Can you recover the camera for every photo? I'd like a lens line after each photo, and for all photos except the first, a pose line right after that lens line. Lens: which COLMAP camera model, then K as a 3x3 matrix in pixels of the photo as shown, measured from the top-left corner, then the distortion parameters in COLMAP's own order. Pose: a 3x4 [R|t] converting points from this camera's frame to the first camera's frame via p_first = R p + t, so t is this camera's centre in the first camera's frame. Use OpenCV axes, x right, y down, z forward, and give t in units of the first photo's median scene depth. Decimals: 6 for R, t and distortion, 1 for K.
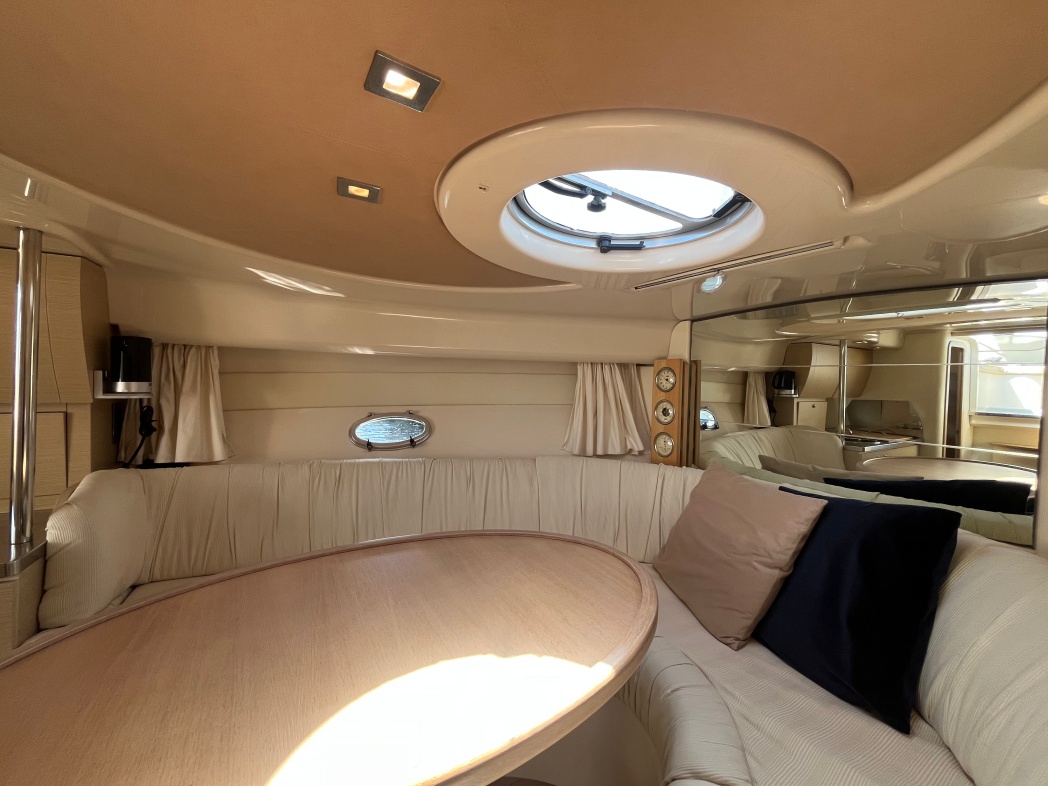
lens RADIAL K [[422.3, 0, 521.6], [0, 422.3, 392.1], [0, 0, 1]] dist [-0.000718, -0.000047]
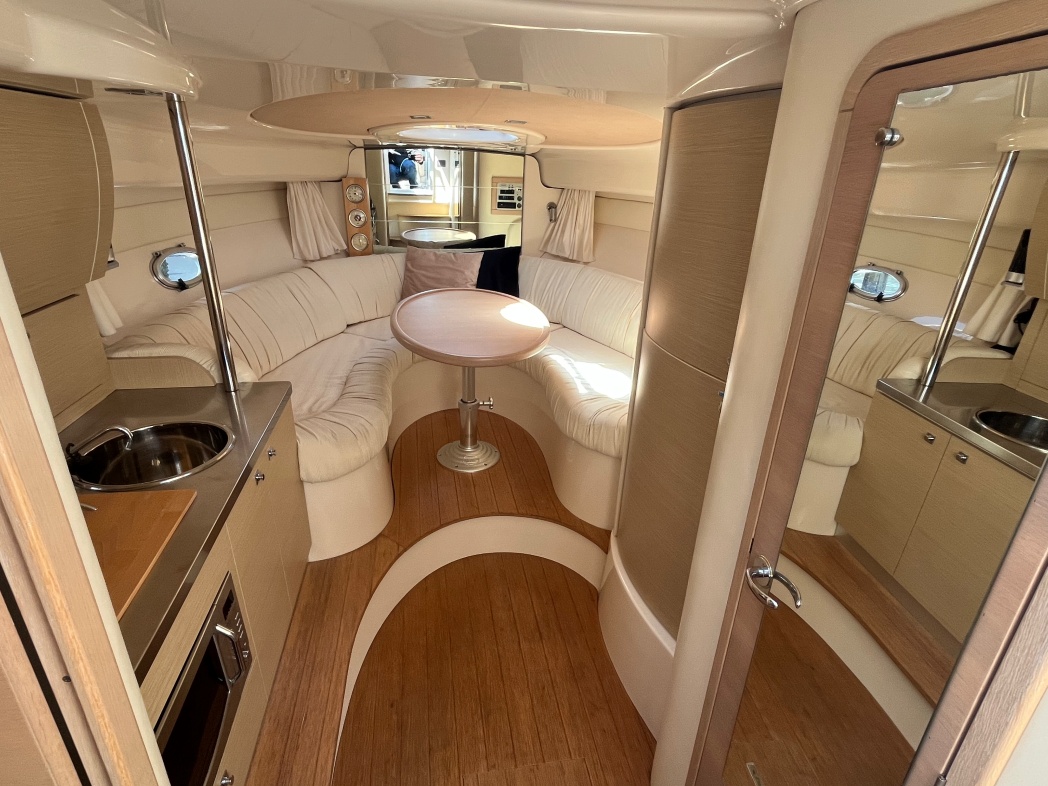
lens RADIAL K [[550.9, 0, 520.0], [0, 550.9, 393.4], [0, 0, 1]] dist [-0.003402, -0.000603]
pose [[0.361071, -0.372563, 0.854883, -1.243413], [0.003684, 0.917289, 0.398204, -0.144765], [-0.932531, -0.140631, 0.332579, -0.197633]]
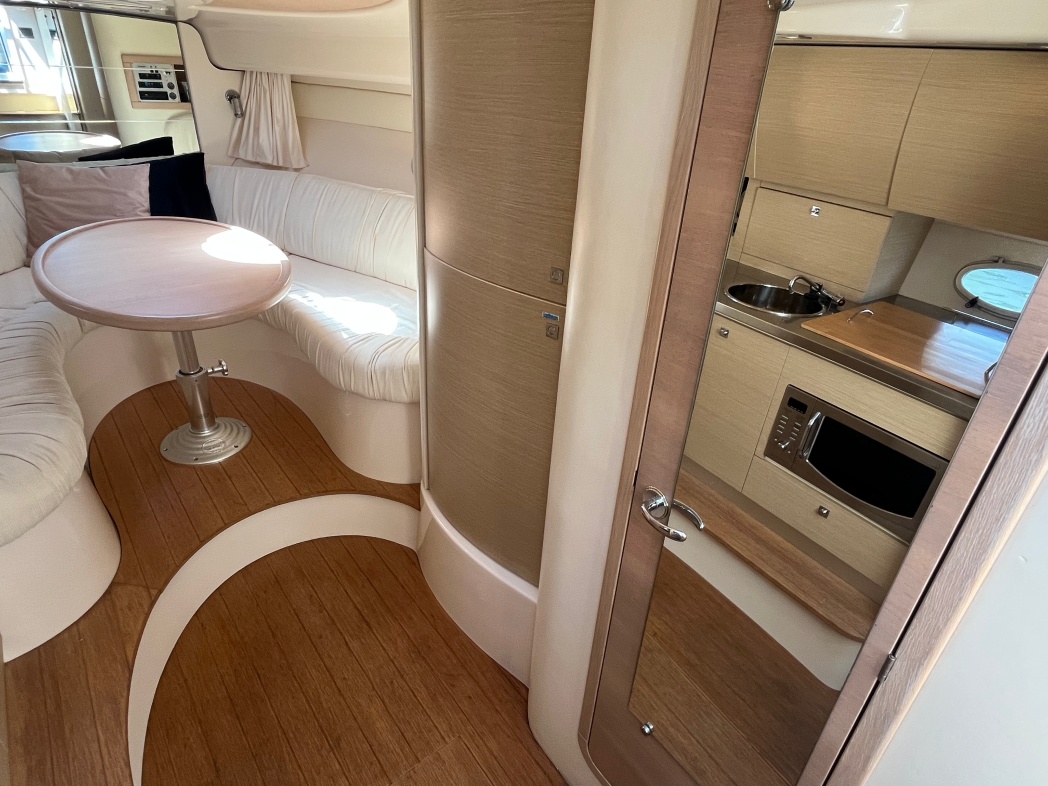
lens RADIAL K [[591.5, 0, 519.2], [0, 591.5, 391.3], [0, 0, 1]] dist [-0.001636, -0.001194]
pose [[-0.135072, -0.512287, 0.848126, -1.156933], [-0.027796, 0.857592, 0.513579, -0.132028], [-0.990446, 0.045795, -0.130076, -0.082197]]
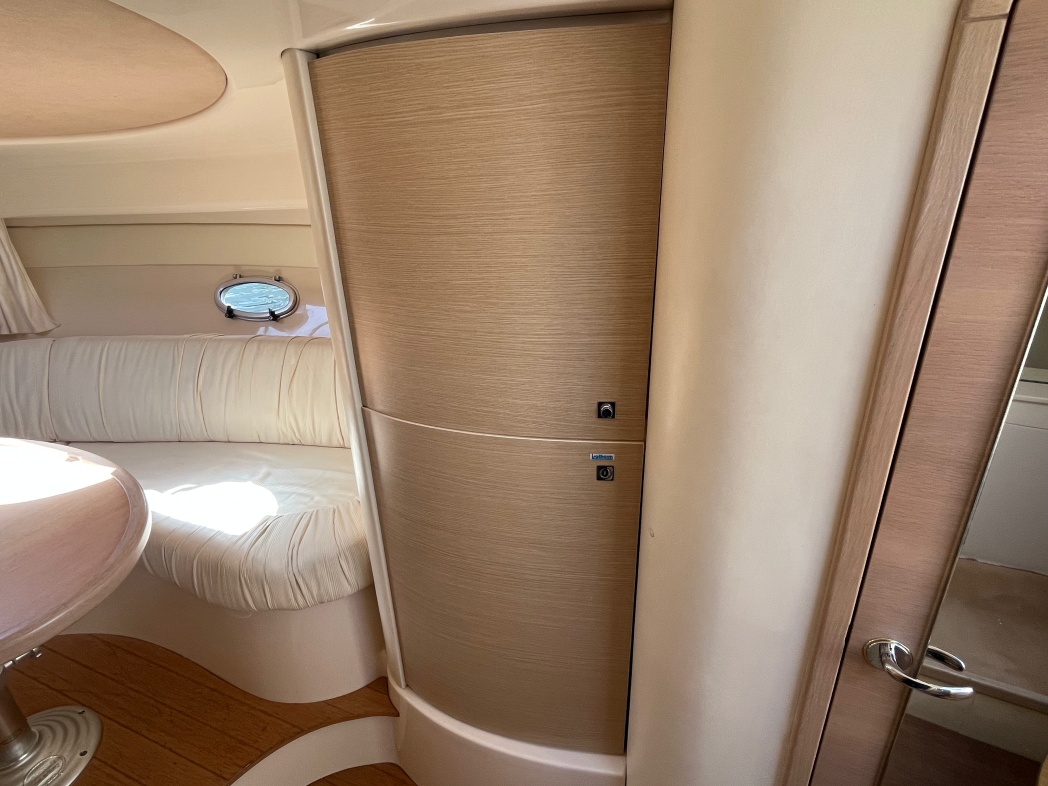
lens RADIAL K [[525.0, 0, 525.7], [0, 525.0, 392.0], [0, 0, 1]] dist [-0.002147, -0.000712]
pose [[-0.599224, -0.321661, 0.733120, -0.843194], [0.035390, 0.904197, 0.425648, -0.127086], [-0.799799, 0.281003, -0.530432, 0.092959]]
